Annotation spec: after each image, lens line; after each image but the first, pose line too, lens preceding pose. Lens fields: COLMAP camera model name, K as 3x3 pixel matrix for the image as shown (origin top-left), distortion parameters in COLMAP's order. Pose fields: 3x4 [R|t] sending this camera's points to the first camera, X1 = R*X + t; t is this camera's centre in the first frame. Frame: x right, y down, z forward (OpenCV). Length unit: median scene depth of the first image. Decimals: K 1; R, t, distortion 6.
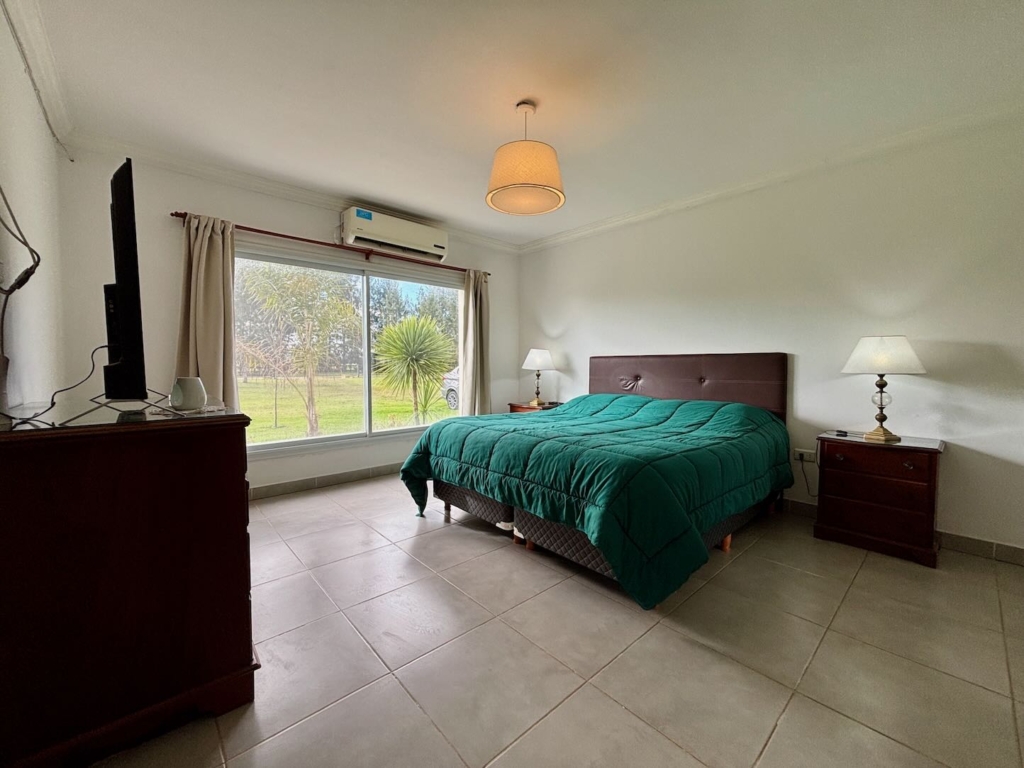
lens RADIAL K [[409.4, 0, 510.0], [0, 409.4, 383.5], [0, 0, 1]] dist [0.001941, -0.000632]
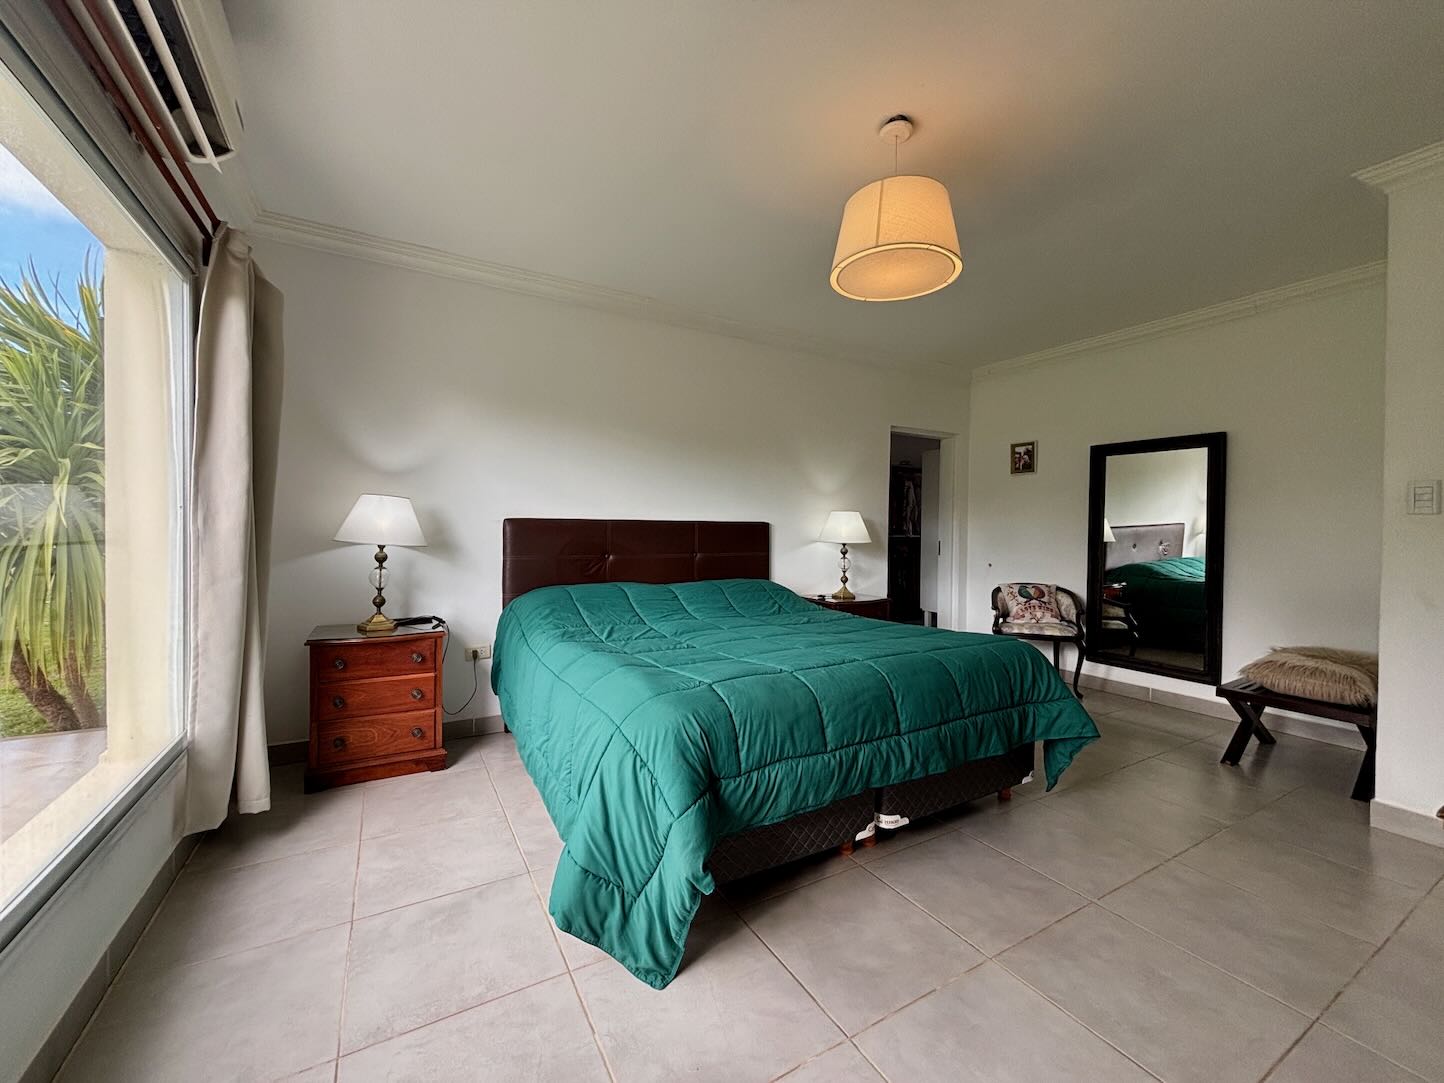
lens RADIAL K [[577.3, 0, 719.2], [0, 577.3, 540.8], [0, 0, 1]] dist [0.001941, -0.000632]
pose [[0.205759, -0.009543, 0.978556, -0.576763], [0.042469, 0.999097, 0.000813, -0.033076], [-0.977681, 0.041391, 0.205979, 0.730625]]
